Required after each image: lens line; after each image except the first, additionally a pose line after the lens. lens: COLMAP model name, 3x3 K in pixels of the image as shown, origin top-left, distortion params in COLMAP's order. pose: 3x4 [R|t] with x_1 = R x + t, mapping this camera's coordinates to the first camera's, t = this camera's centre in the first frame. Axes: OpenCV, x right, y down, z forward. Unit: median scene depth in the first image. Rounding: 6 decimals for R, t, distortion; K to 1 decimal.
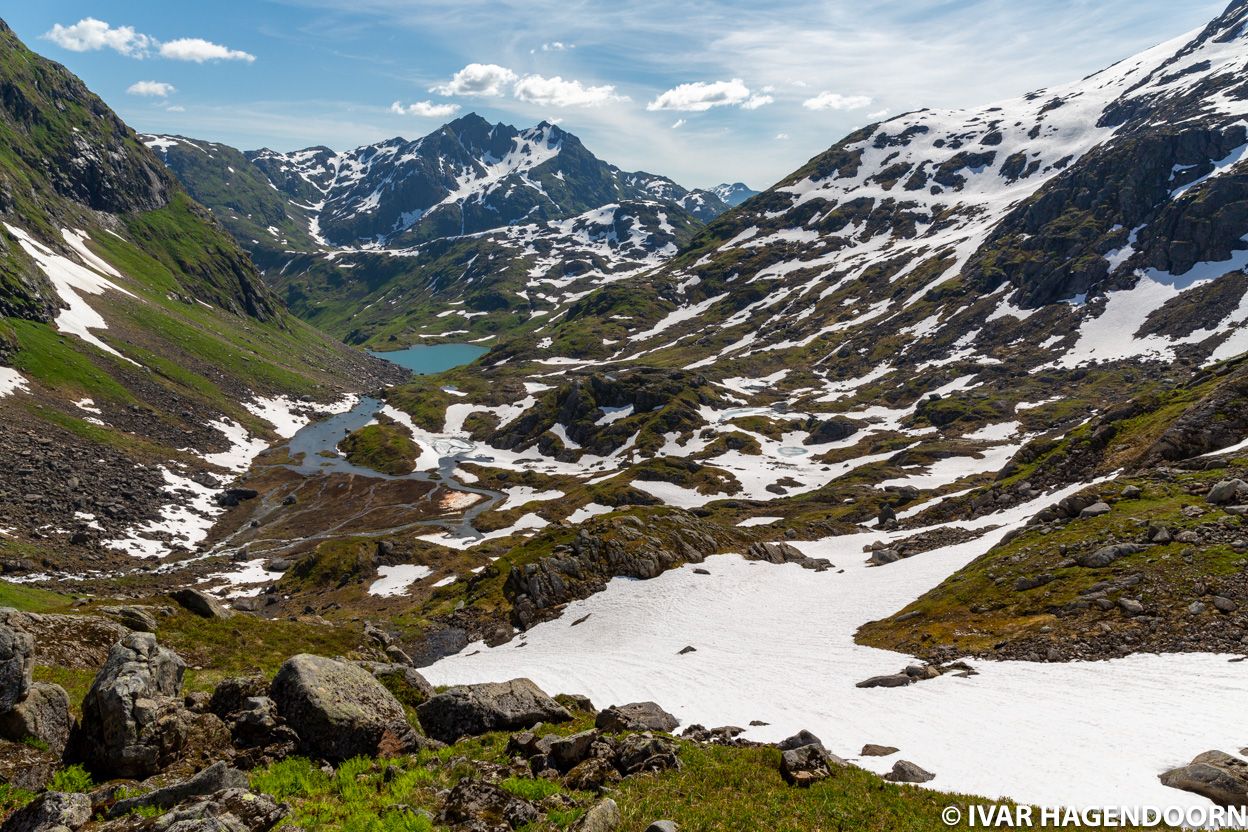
lens RADIAL K [[822.5, 0, 624.0], [0, 822.5, 416.0], [0, 0, 1]] dist [0.007389, 0.003083]
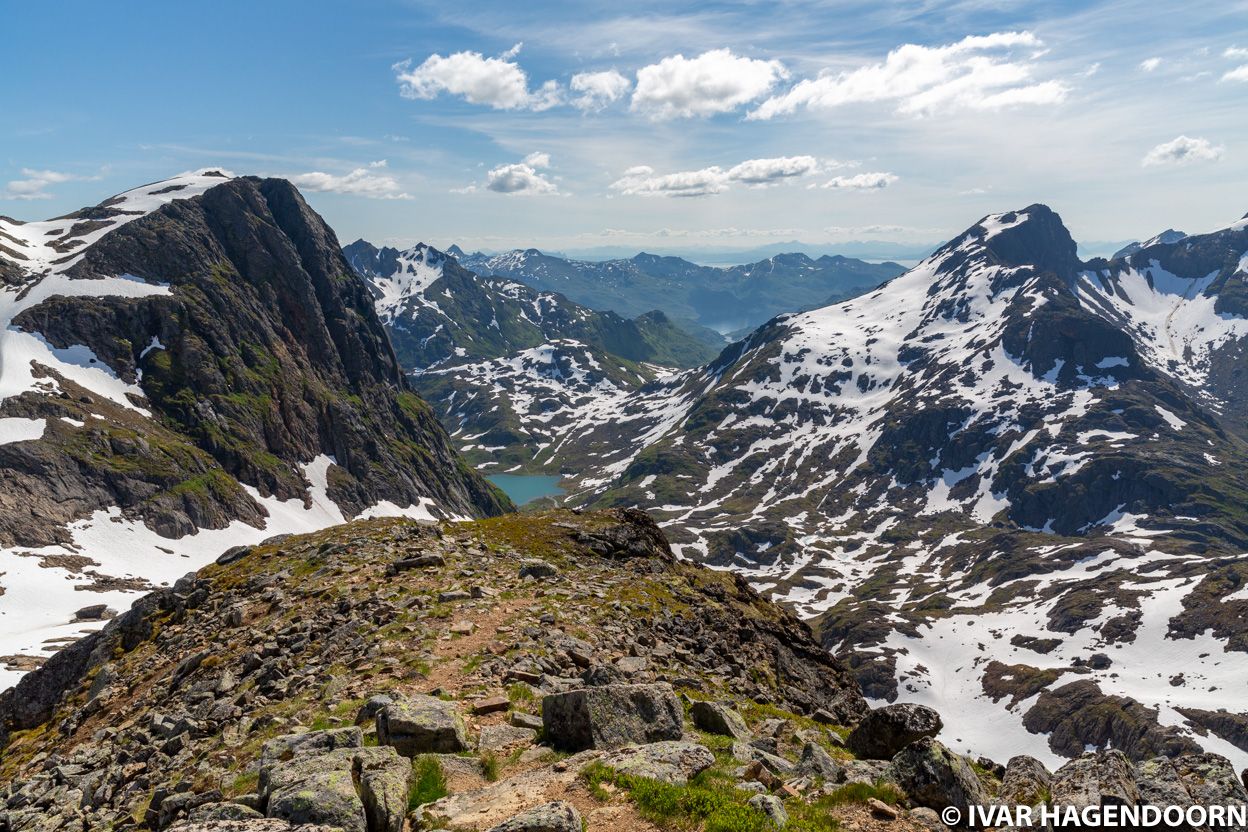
lens RADIAL K [[818.7, 0, 624.0], [0, 818.7, 416.0], [0, 0, 1]] dist [0.009051, -0.002108]
pose [[0.960472, -0.074111, 0.268330, -0.570304], [0.086210, 0.995711, -0.033574, -0.188741], [-0.264691, 0.055380, 0.962742, -0.688637]]
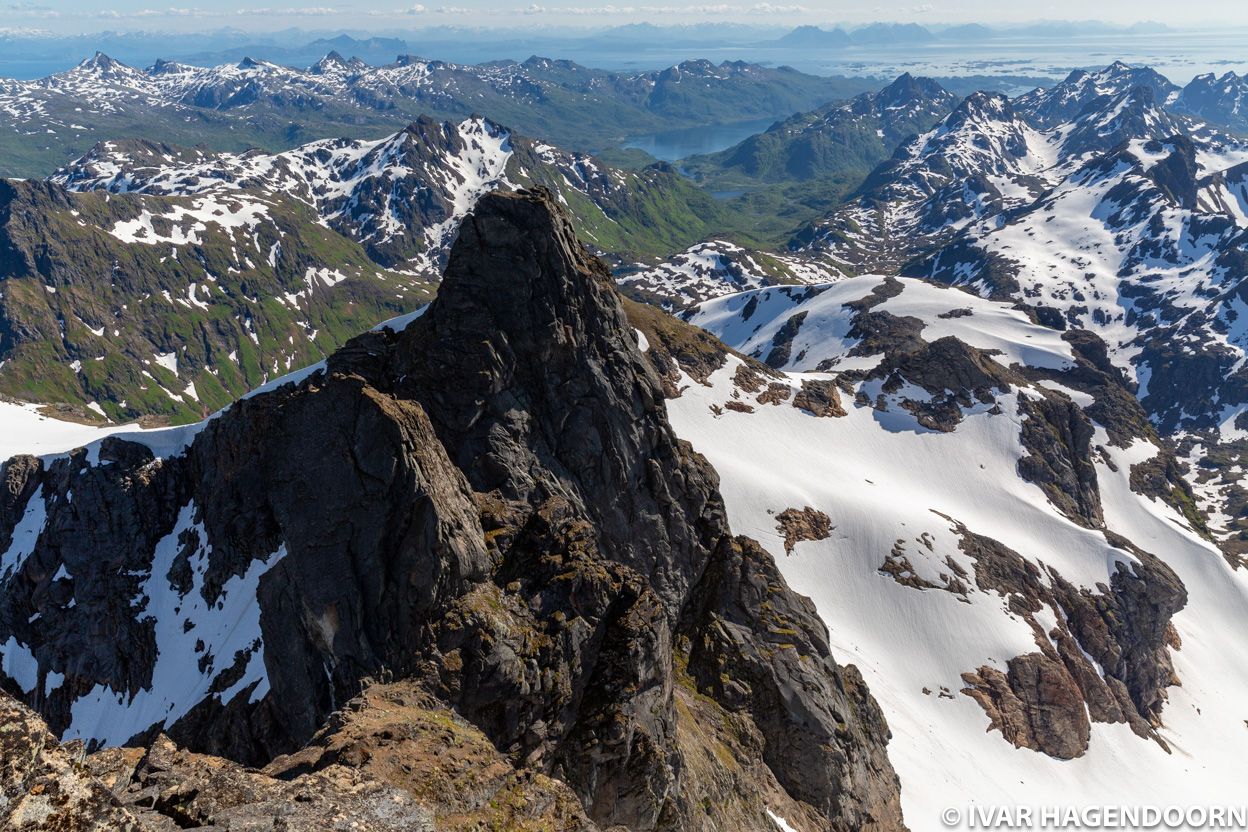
lens RADIAL K [[822.5, 0, 624.0], [0, 822.5, 416.0], [0, 0, 1]] dist [0.007389, 0.003083]
pose [[0.889172, -0.211015, 0.406013, -1.750067], [0.126927, 0.966241, 0.224206, -0.697127], [-0.439617, -0.147824, 0.885937, -0.584188]]
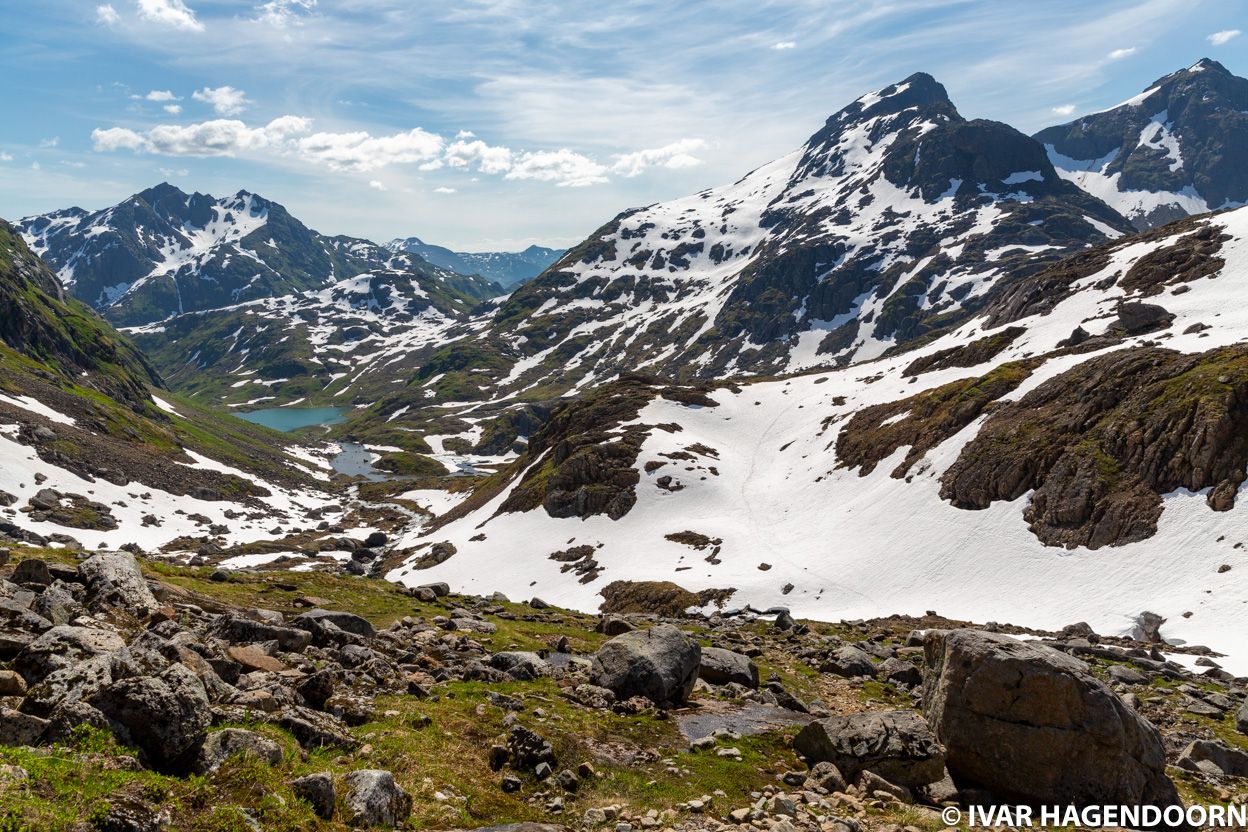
lens RADIAL K [[818.7, 0, 624.0], [0, 818.7, 416.0], [0, 0, 1]] dist [0.009051, -0.002108]
pose [[0.920918, -0.106309, 0.374979, -0.278760], [0.126842, 0.991456, -0.030431, 0.025596], [-0.368540, 0.075587, 0.926534, -0.319237]]
